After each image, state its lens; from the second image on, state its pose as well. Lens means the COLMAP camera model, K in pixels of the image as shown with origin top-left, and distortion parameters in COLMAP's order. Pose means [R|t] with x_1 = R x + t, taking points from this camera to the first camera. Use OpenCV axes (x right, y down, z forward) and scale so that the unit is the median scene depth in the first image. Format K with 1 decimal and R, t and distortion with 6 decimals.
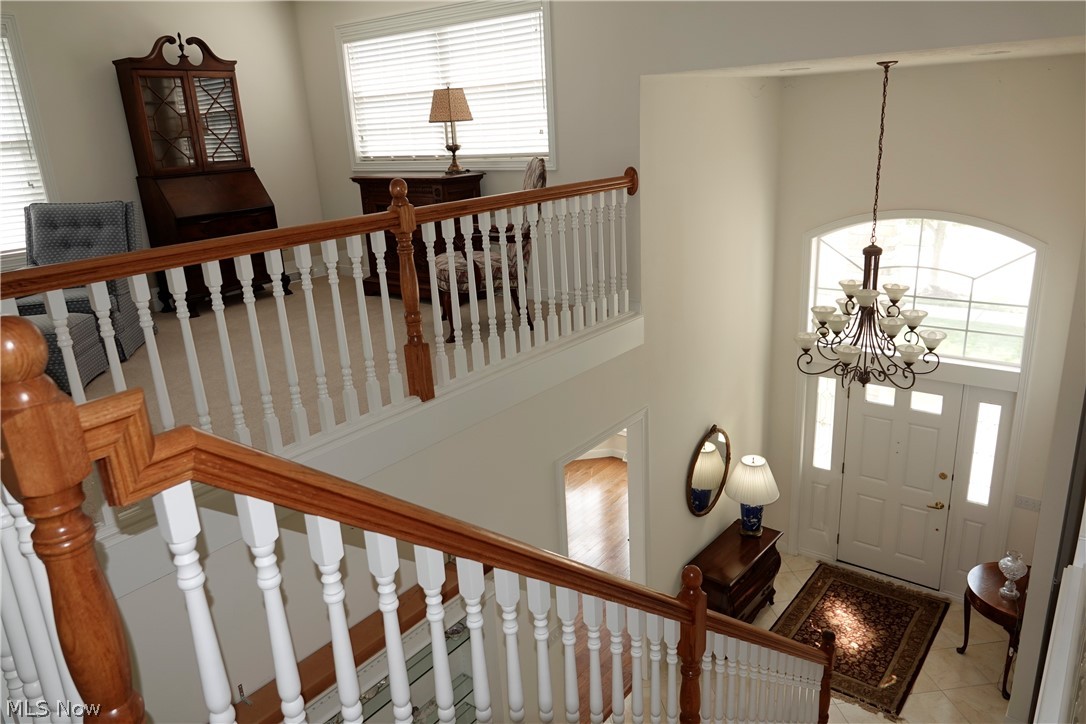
lens RADIAL K [[754.0, 0, 542.8], [0, 754.0, 358.7], [0, 0, 1]] dist [0.002687, -0.001578]
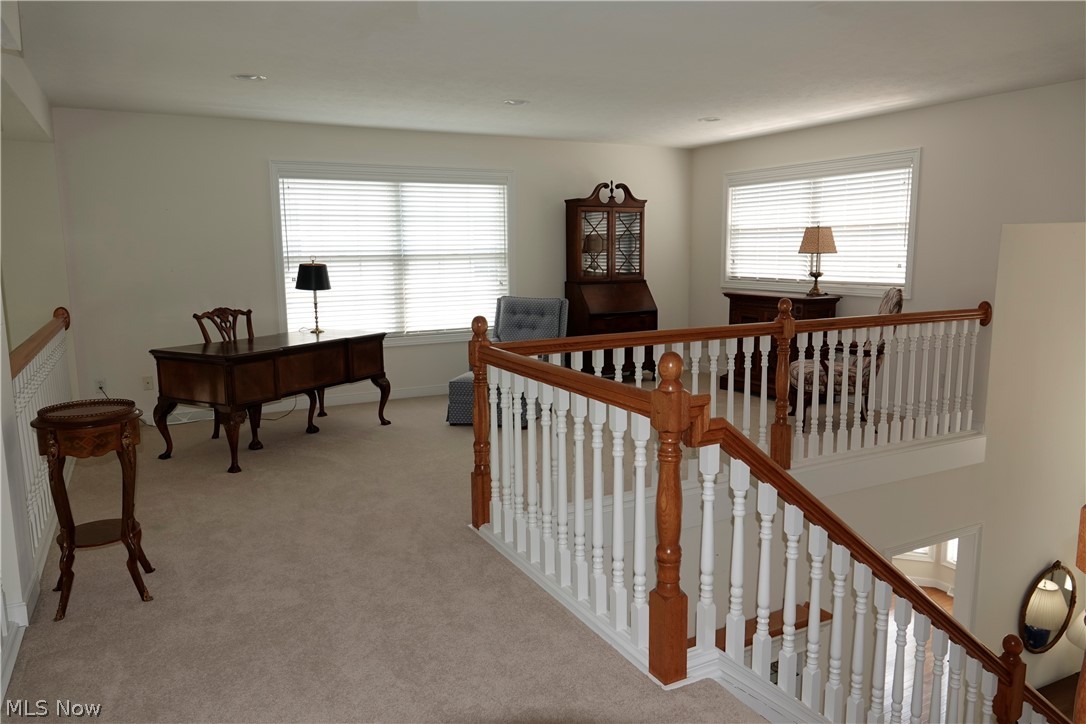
lens RADIAL K [[754.0, 0, 542.8], [0, 754.0, 358.7], [0, 0, 1]] dist [0.002687, -0.001578]
pose [[0.912787, 0.102113, -0.395466, -0.029331], [-0.158008, 0.981138, -0.111364, 0.054075], [0.376635, 0.164139, 0.911704, -0.237308]]
